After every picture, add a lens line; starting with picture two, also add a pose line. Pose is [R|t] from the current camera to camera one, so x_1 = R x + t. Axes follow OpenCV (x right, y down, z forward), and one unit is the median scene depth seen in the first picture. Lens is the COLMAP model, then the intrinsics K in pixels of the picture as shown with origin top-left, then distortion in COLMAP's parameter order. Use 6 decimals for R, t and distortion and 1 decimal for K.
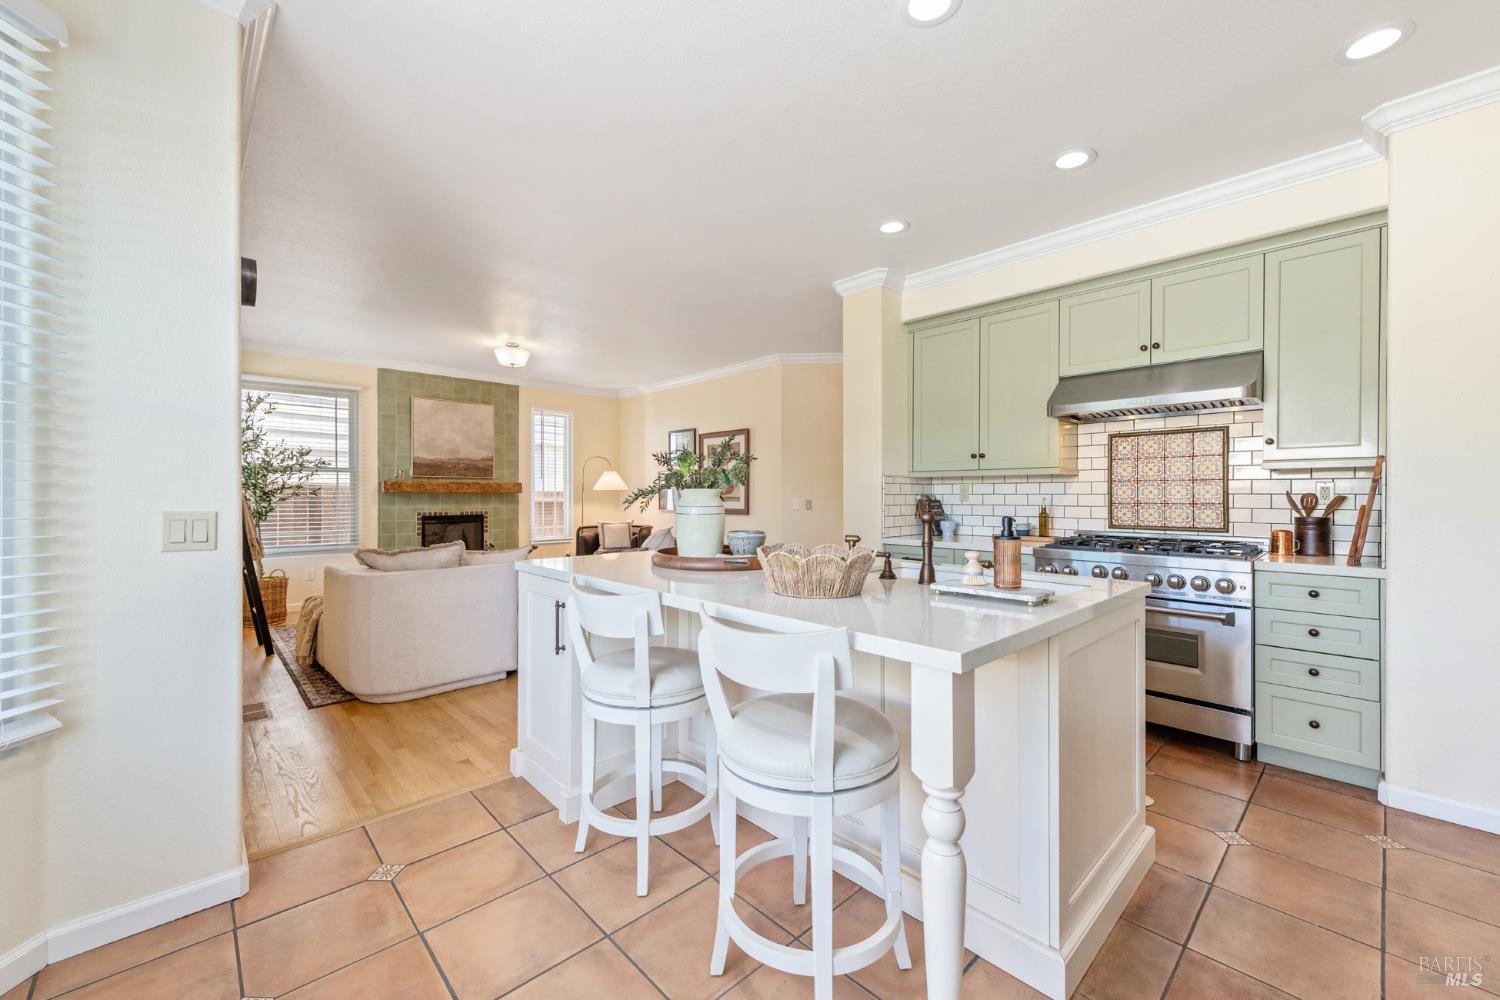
lens RADIAL K [[592.5, 0, 753.1], [0, 592.5, 498.1], [0, 0, 1]] dist [0.011945, -0.004202]
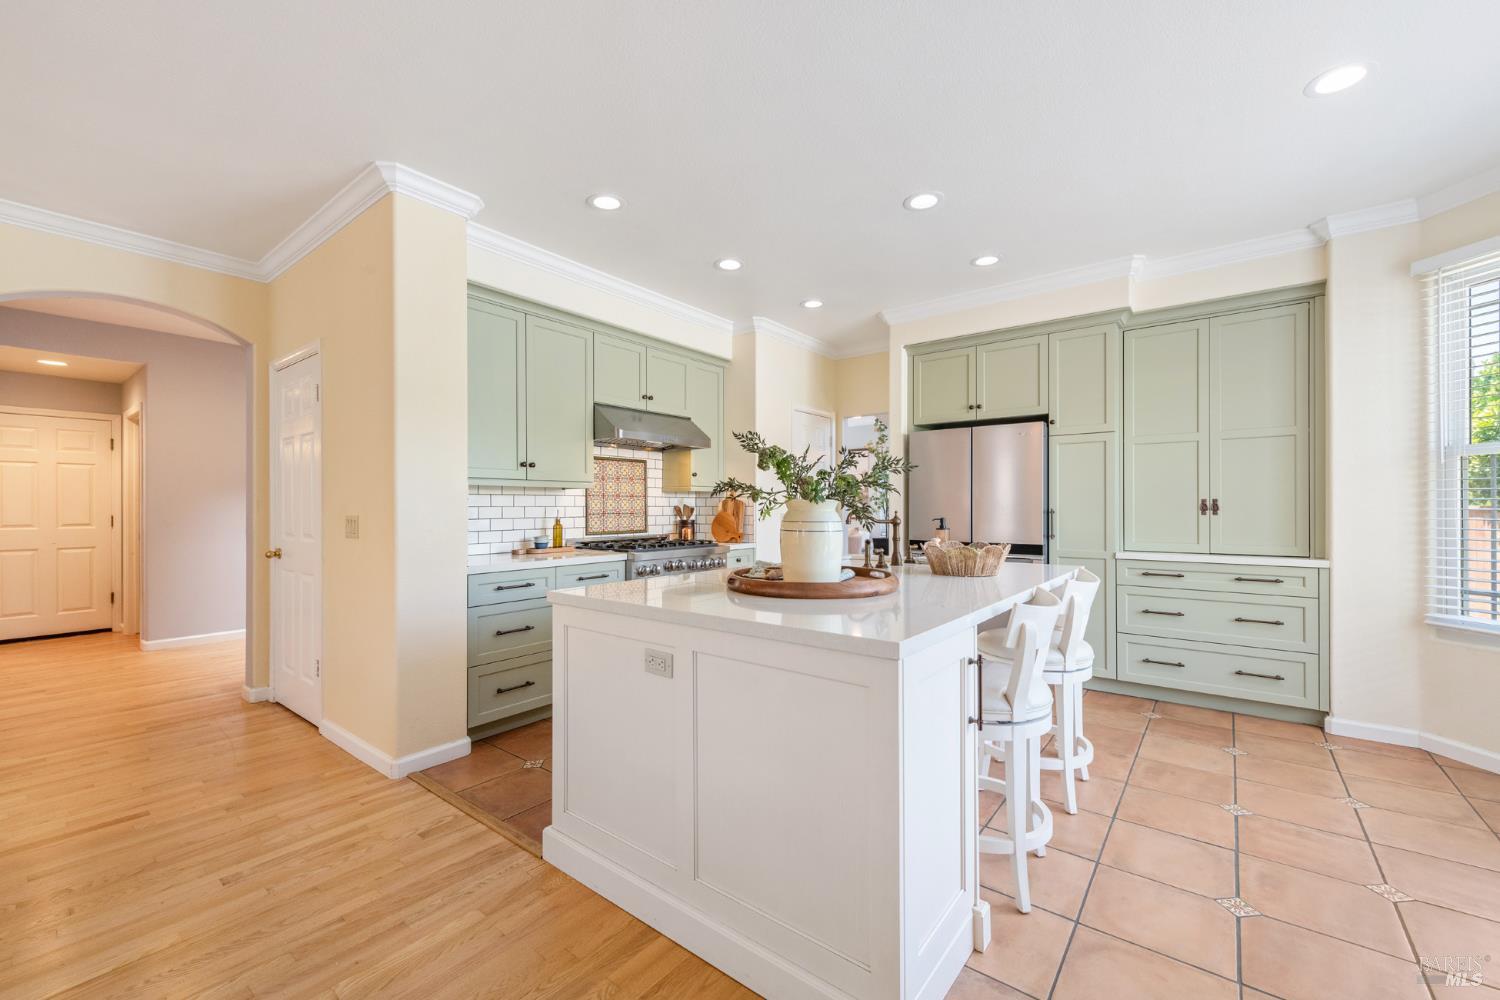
lens RADIAL K [[592.5, 0, 743.3], [0, 592.5, 507.8], [0, 0, 1]] dist [0.011945, -0.004202]
pose [[-0.130496, -0.003700, 0.991442, -0.325732], [0.007432, 0.999961, 0.004710, -0.003765], [-0.991421, 0.007983, -0.130463, 0.446162]]
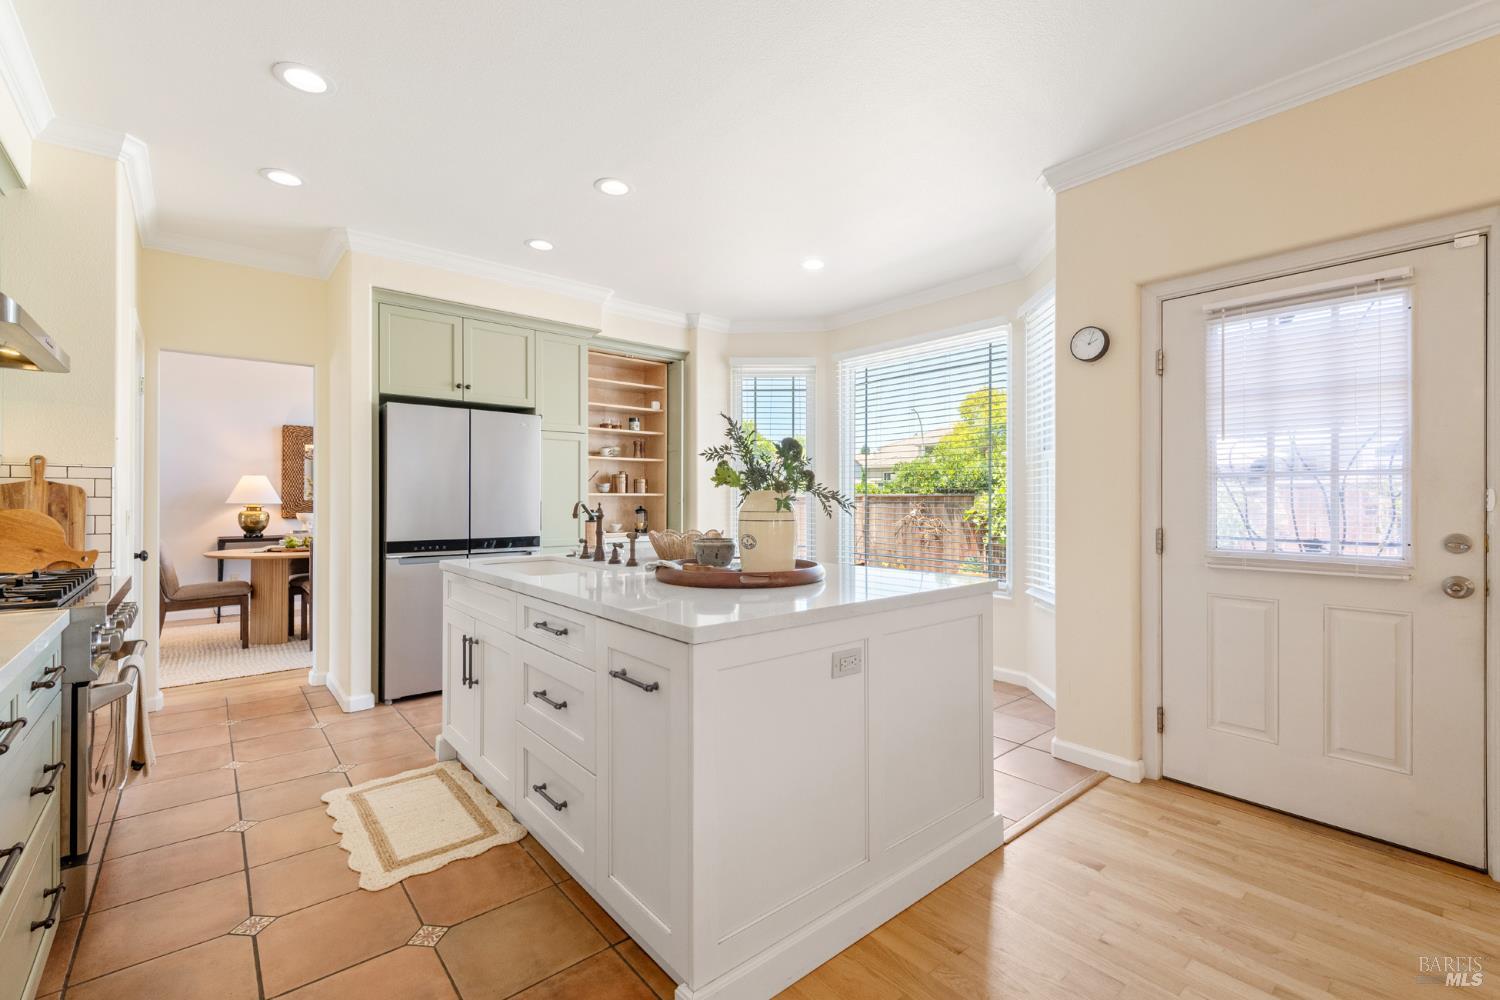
lens RADIAL K [[641.6, 0, 769.5], [0, 641.6, 491.6], [0, 0, 1]] dist [0.005364, -0.002890]
pose [[-0.999403, 0.002299, 0.034467, -0.042588], [0.002254, 0.999997, -0.001340, -0.005293], [-0.034470, -0.001261, -0.999405, 0.714642]]
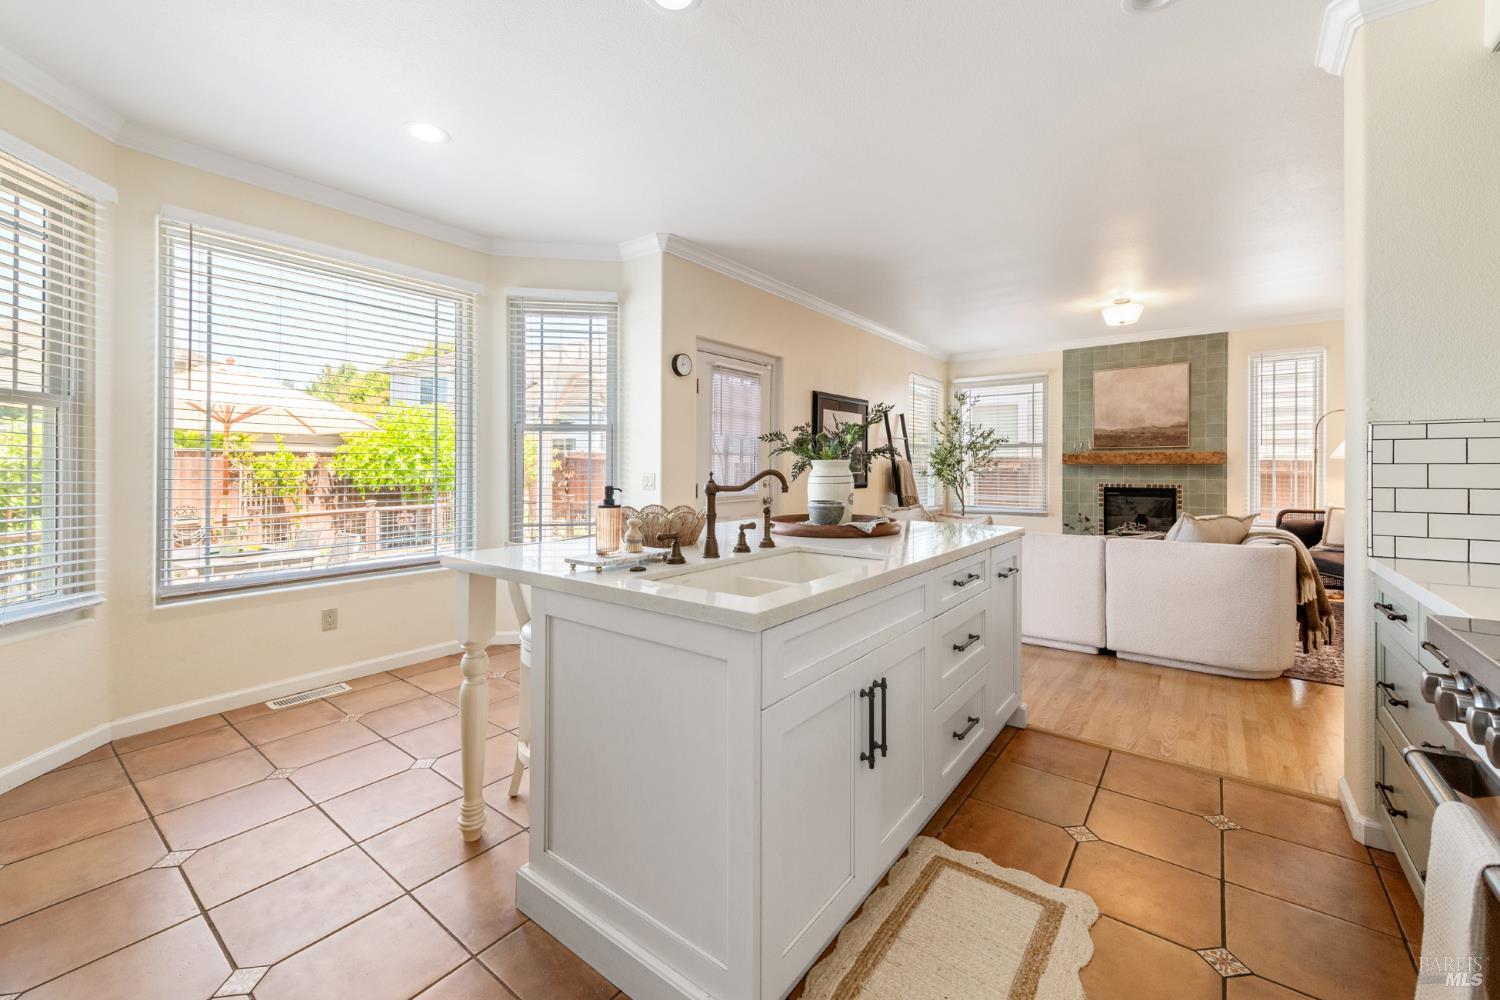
lens RADIAL K [[592.5, 0, 750.9], [0, 592.5, 470.2], [0, 0, 1]] dist [0.011945, -0.004202]
pose [[0.152755, 0.005954, -0.988246, 0.361351], [-0.005437, 0.999972, 0.005184, -0.000682], [0.988249, 0.004581, 0.152783, 0.258987]]
